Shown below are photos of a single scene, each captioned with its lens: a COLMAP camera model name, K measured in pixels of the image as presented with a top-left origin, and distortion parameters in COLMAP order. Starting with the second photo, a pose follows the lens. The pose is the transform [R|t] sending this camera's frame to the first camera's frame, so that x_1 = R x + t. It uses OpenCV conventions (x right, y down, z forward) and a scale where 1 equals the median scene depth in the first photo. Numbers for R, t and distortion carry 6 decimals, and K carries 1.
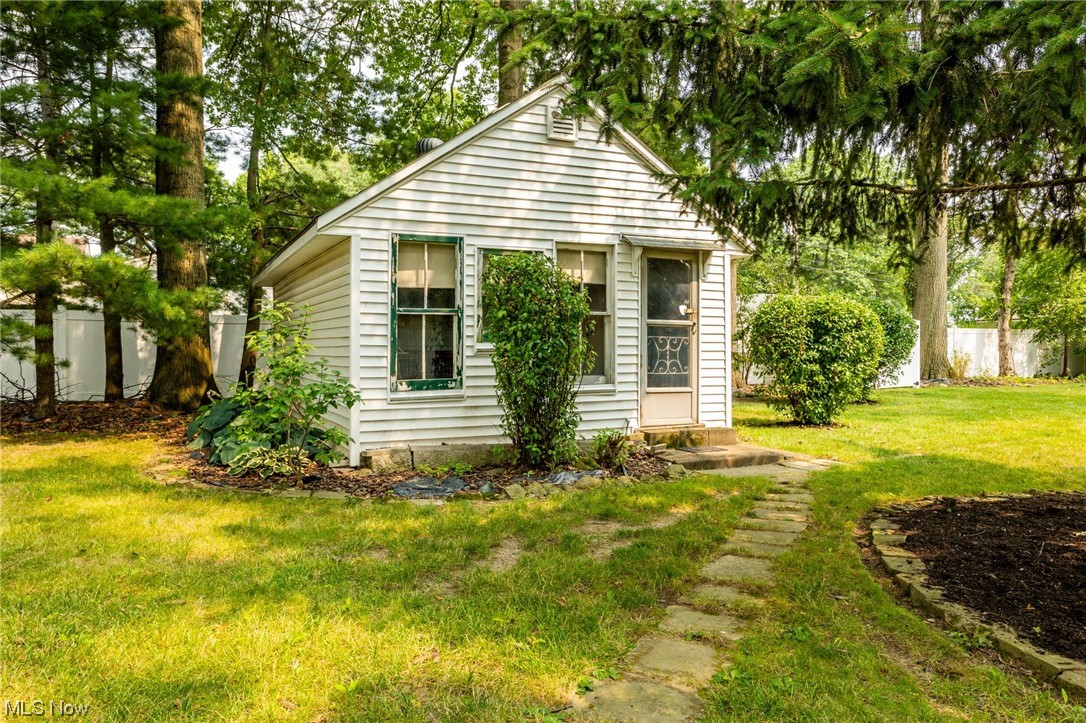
lens RADIAL K [[779.7, 0, 543.0], [0, 779.7, 361.5], [0, 0, 1]] dist [0.001459, 0.000382]
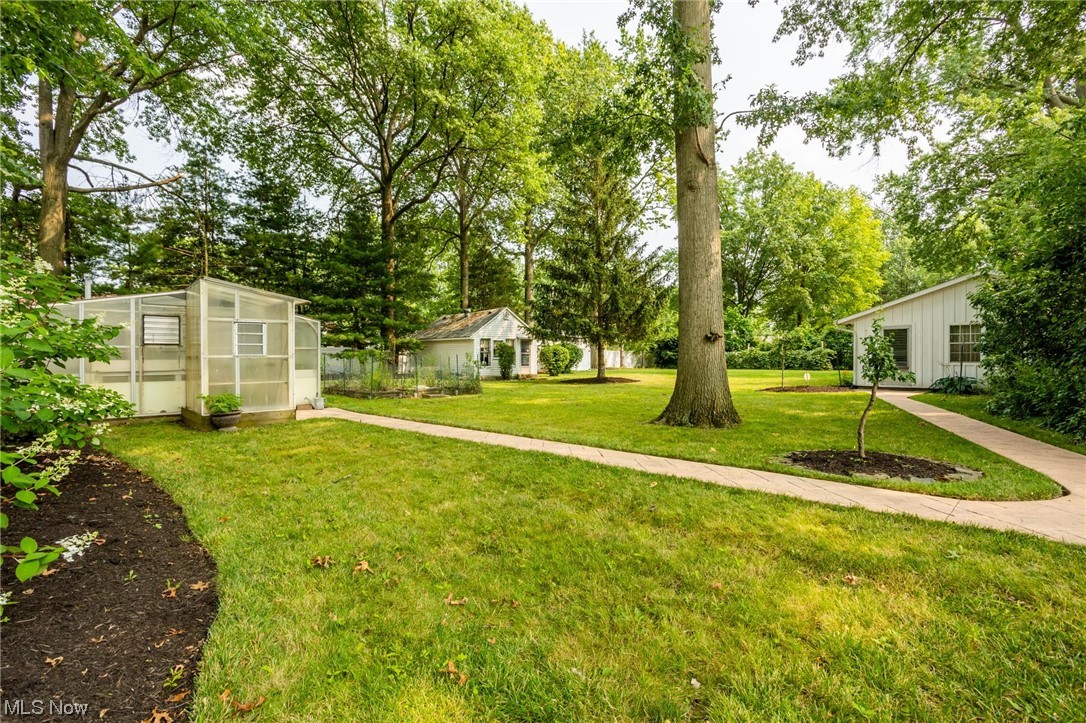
lens RADIAL K [[524.9, 0, 543.0], [0, 524.9, 361.5], [0, 0, 1]] dist [0.000054, -0.000004]
pose [[0.958645, -0.003142, 0.284588, -0.721342], [0.005297, 0.999963, -0.006803, 0.027285], [-0.284556, 0.008029, 0.958626, -2.373878]]
